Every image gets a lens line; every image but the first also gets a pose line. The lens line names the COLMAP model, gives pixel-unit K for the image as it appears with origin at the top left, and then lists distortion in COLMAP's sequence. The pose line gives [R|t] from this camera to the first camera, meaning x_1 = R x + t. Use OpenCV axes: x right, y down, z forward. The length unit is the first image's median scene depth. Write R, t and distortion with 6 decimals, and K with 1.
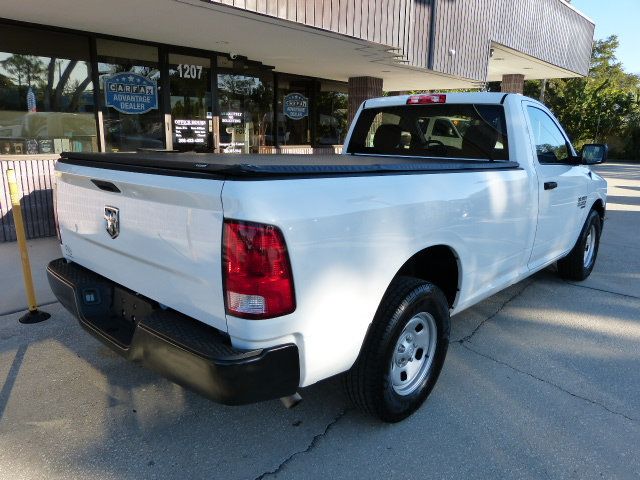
lens RADIAL K [[479.4, 0, 319.7], [0, 479.4, 243.1], [0, 0, 1]] dist [-0.052165, 0.043691]
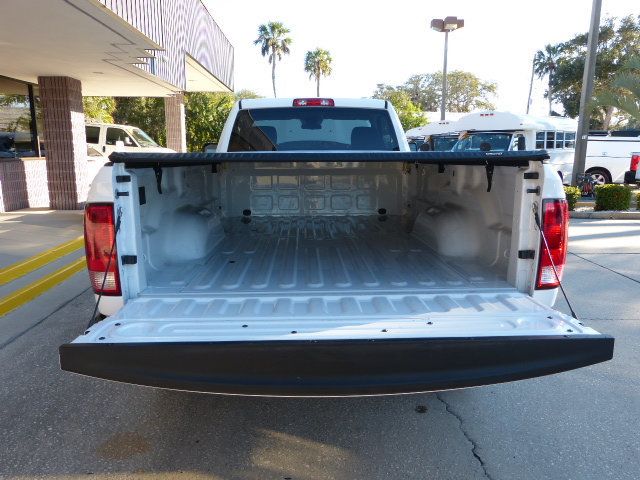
lens RADIAL K [[479.4, 0, 319.7], [0, 479.4, 243.1], [0, 0, 1]] dist [-0.052165, 0.043691]
pose [[0.716681, -0.154925, 0.679975, -0.291326], [0.169570, 0.984464, 0.045575, -0.020352], [-0.676472, 0.082641, 0.731817, 0.125253]]
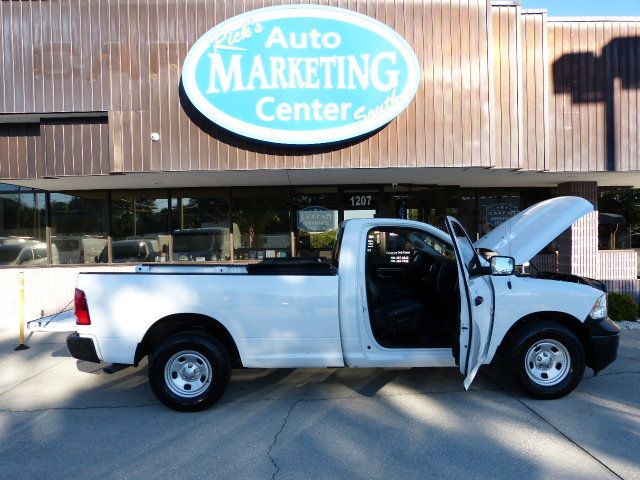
lens RADIAL K [[482.8, 0, 325.4], [0, 482.8, 239.7], [0, 0, 1]] dist [-0.006737, -0.002618]
pose [[0.697553, -0.023639, -0.716143, 0.647249], [-0.132337, 0.978012, -0.161184, -0.013209], [0.704206, 0.207207, 0.679087, 0.005874]]
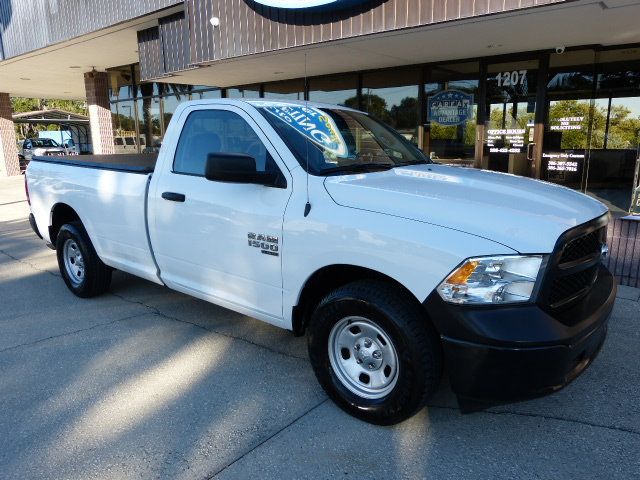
lens RADIAL K [[482.8, 0, 325.4], [0, 482.8, 239.7], [0, 0, 1]] dist [-0.006737, -0.002618]
pose [[0.053837, 0.187064, -0.980871, 0.717439], [-0.217418, 0.960925, 0.171326, -0.133198], [0.974593, 0.204035, 0.092404, 0.608909]]
